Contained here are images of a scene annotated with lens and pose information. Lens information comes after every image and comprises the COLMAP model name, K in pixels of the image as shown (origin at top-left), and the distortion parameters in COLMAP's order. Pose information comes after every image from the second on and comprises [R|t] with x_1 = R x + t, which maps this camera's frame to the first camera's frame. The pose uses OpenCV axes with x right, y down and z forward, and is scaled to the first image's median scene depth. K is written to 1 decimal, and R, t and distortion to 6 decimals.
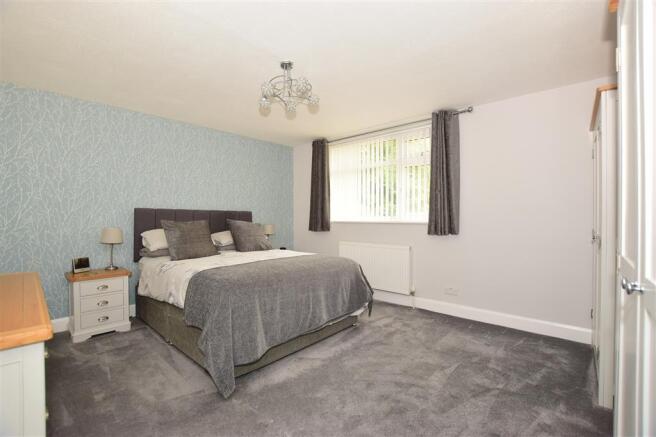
lens RADIAL K [[286.4, 0, 328.4], [0, 286.4, 219.8], [0, 0, 1]] dist [0.000237, -0.000006]
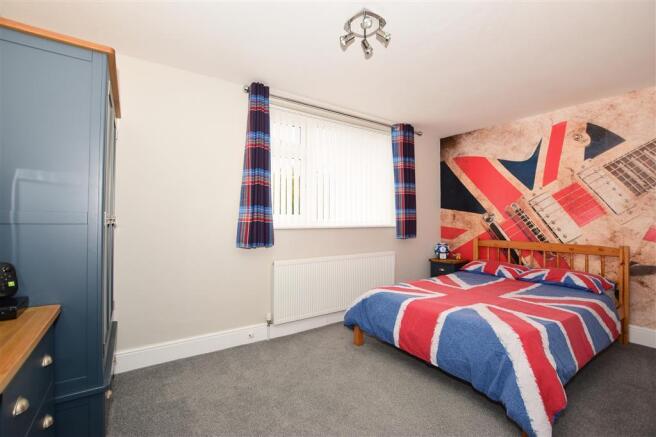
lens RADIAL K [[286.4, 0, 328.3], [0, 286.4, 216.0], [0, 0, 1]] dist [0.000237, -0.000006]
pose [[0.211765, 0.007998, 0.977288, -0.586965], [0.001872, 0.999961, -0.008589, -0.014302], [-0.977319, 0.003648, 0.211741, 0.828546]]
